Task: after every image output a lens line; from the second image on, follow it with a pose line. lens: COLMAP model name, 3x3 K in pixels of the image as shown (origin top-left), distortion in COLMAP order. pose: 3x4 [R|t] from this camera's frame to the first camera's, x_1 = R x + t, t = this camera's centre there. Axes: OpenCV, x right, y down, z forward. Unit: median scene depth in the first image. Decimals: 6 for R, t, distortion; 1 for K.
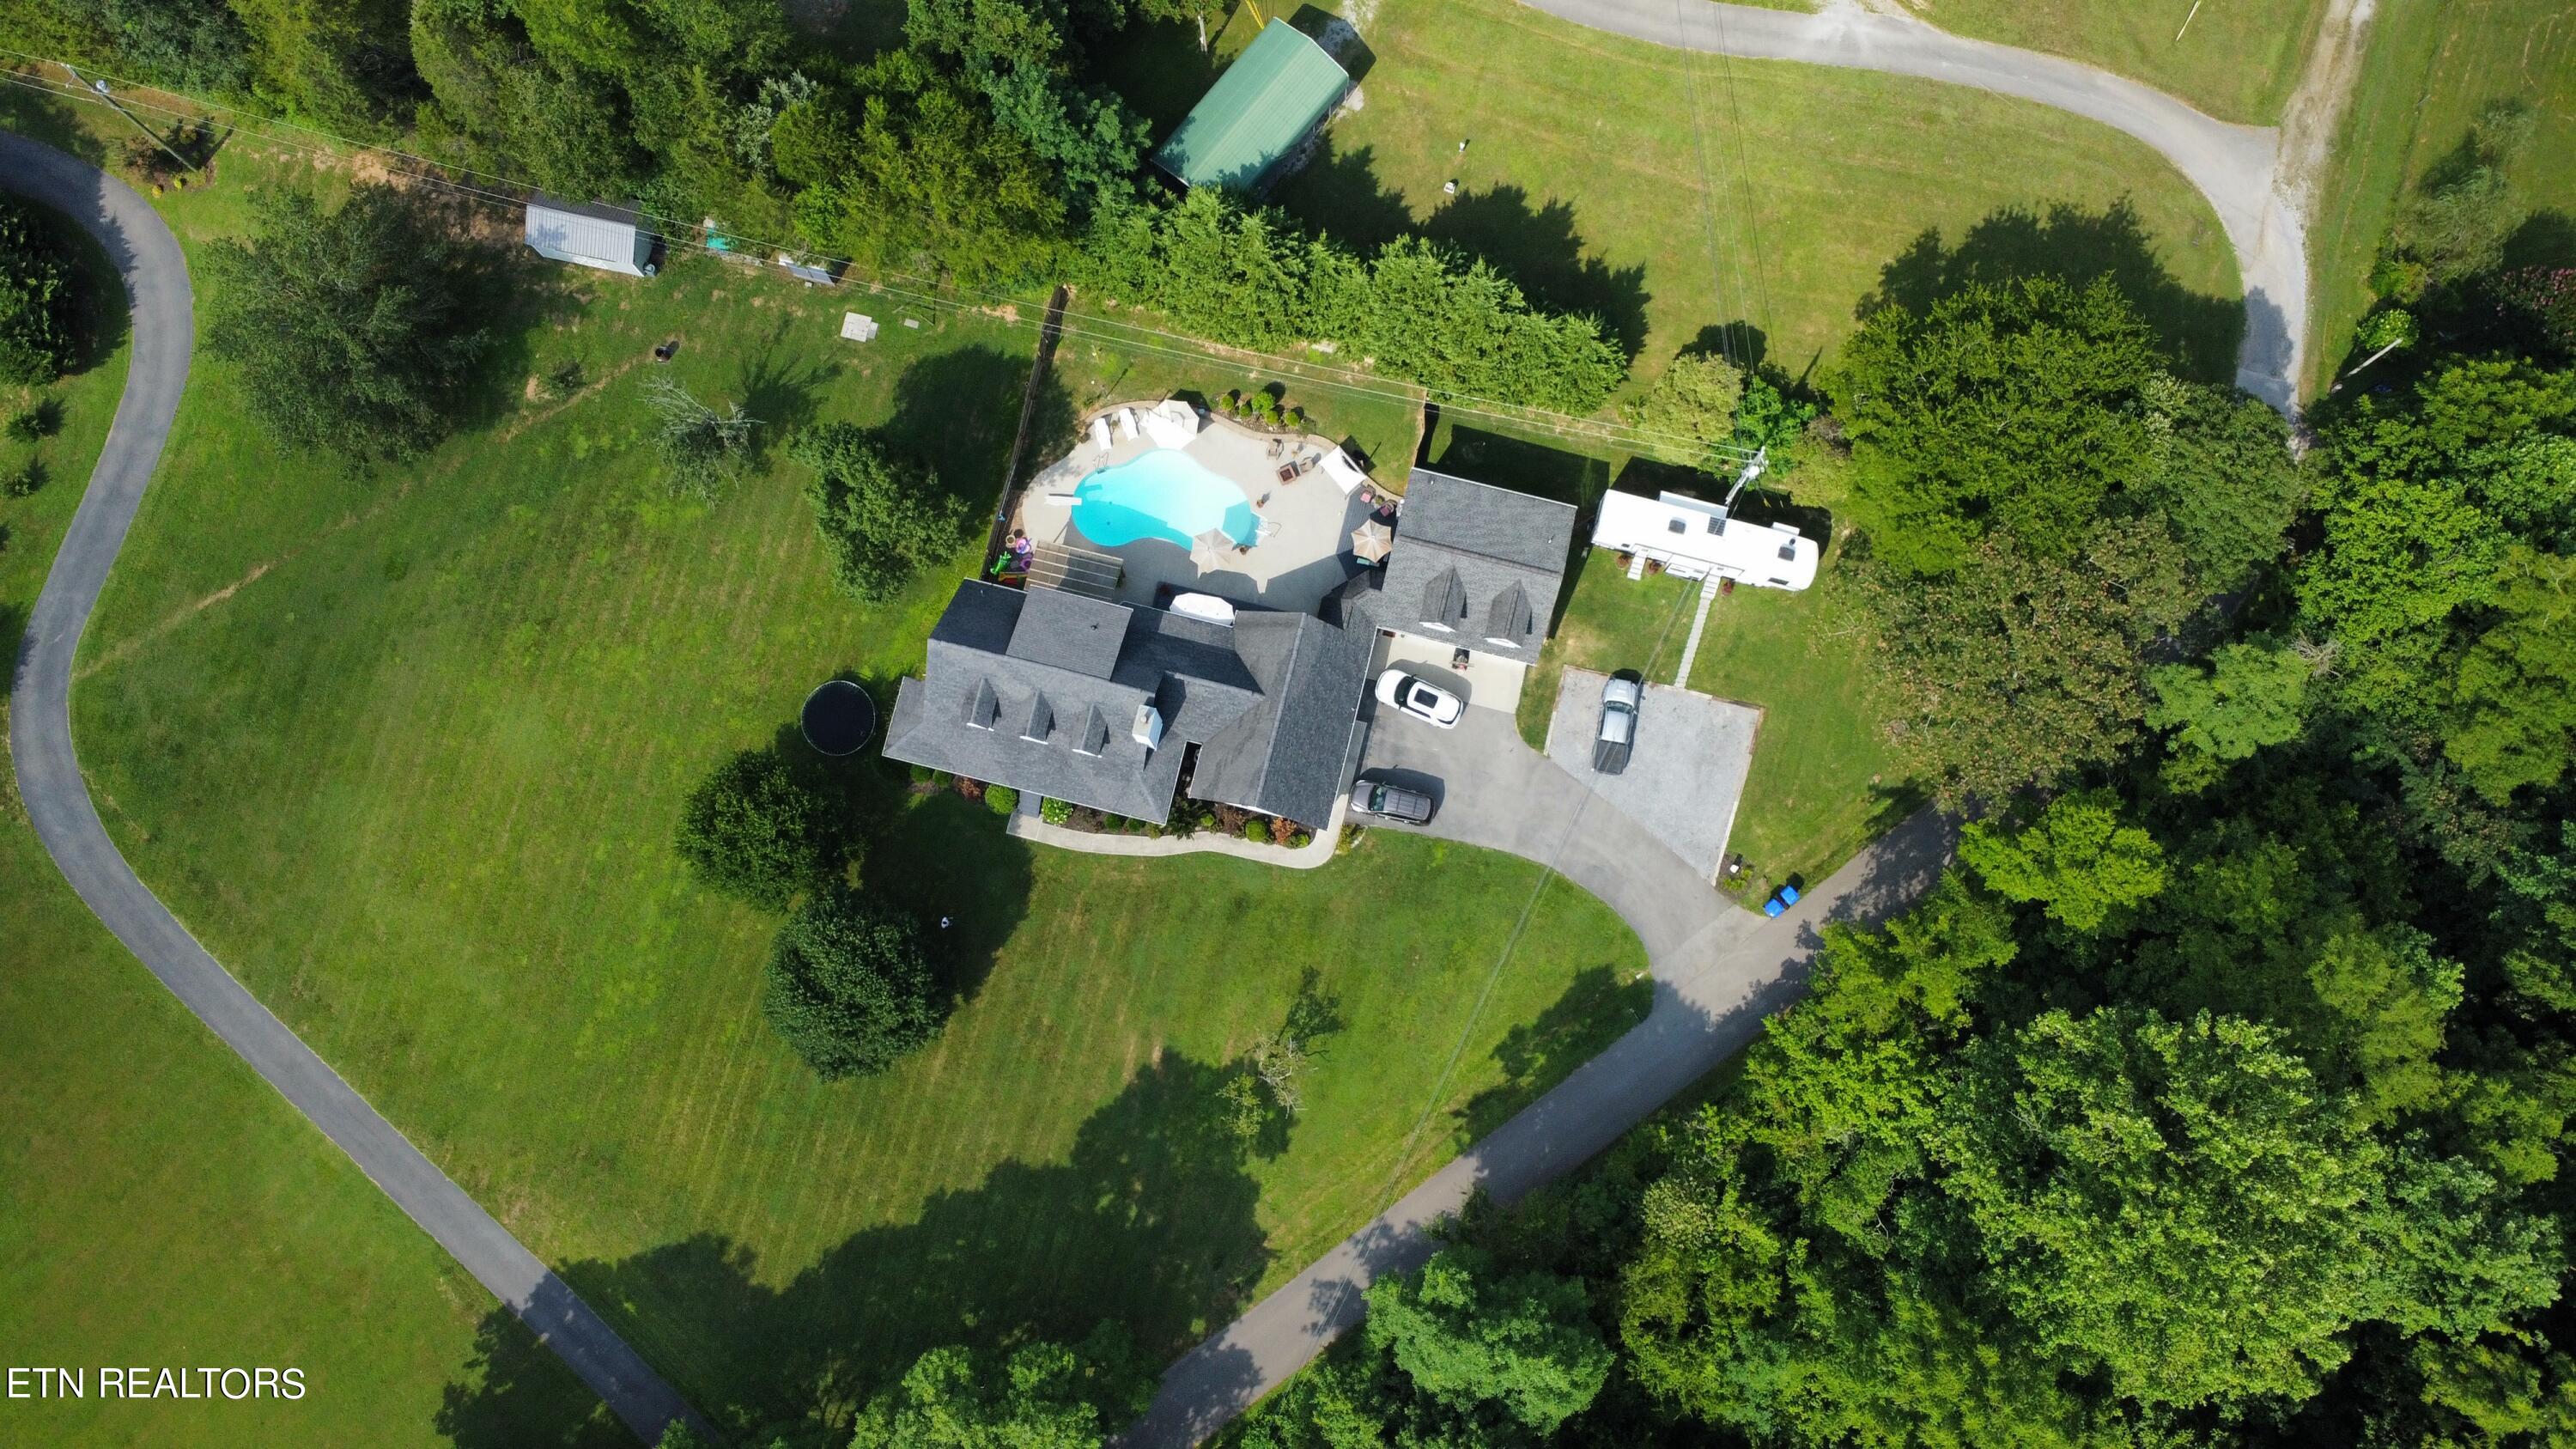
lens RADIAL K [[1869.0, 0, 1286.1], [0, 1869.0, 713.7], [0, 0, 1]] dist [-0.022528, -0.016087]
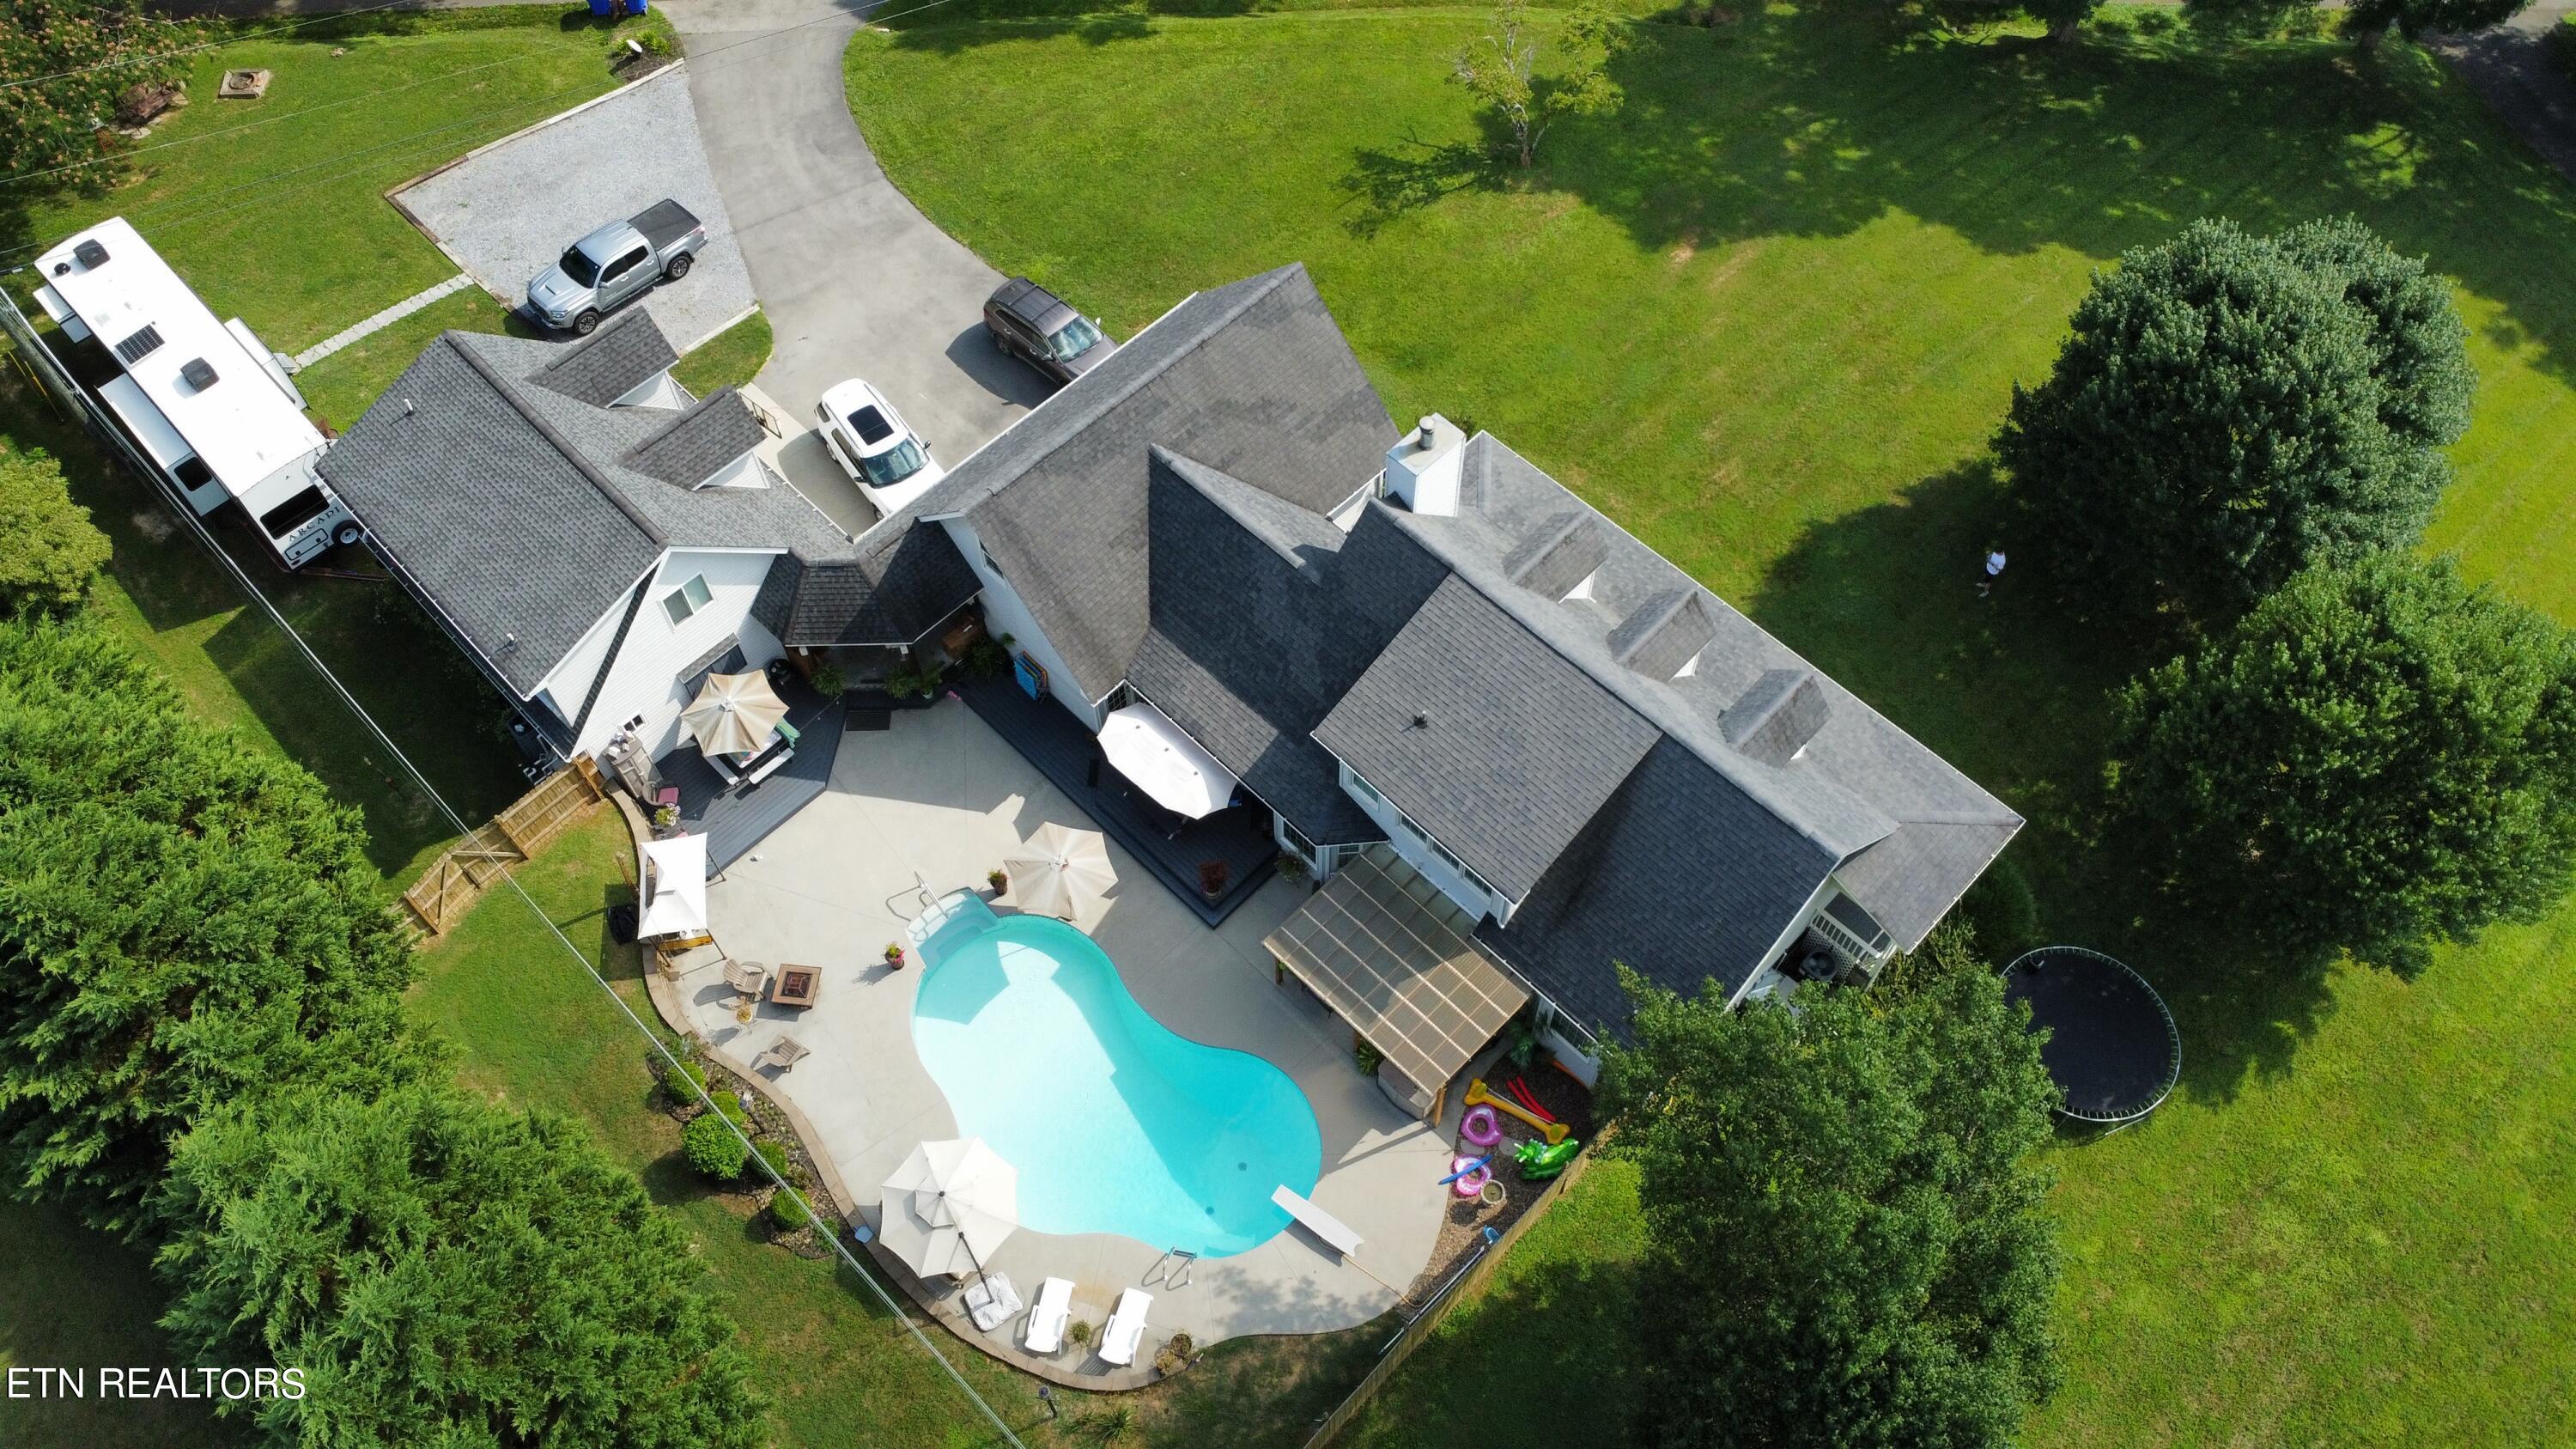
lens RADIAL K [[1869.0, 0, 1286.1], [0, 1869.0, 713.7], [0, 0, 1]] dist [-0.022528, -0.016087]
pose [[-0.857730, -0.425897, 0.287941, -0.181541], [0.510756, -0.642171, 0.571616, -0.269182], [-0.058542, 0.637360, 0.768339, 0.670569]]
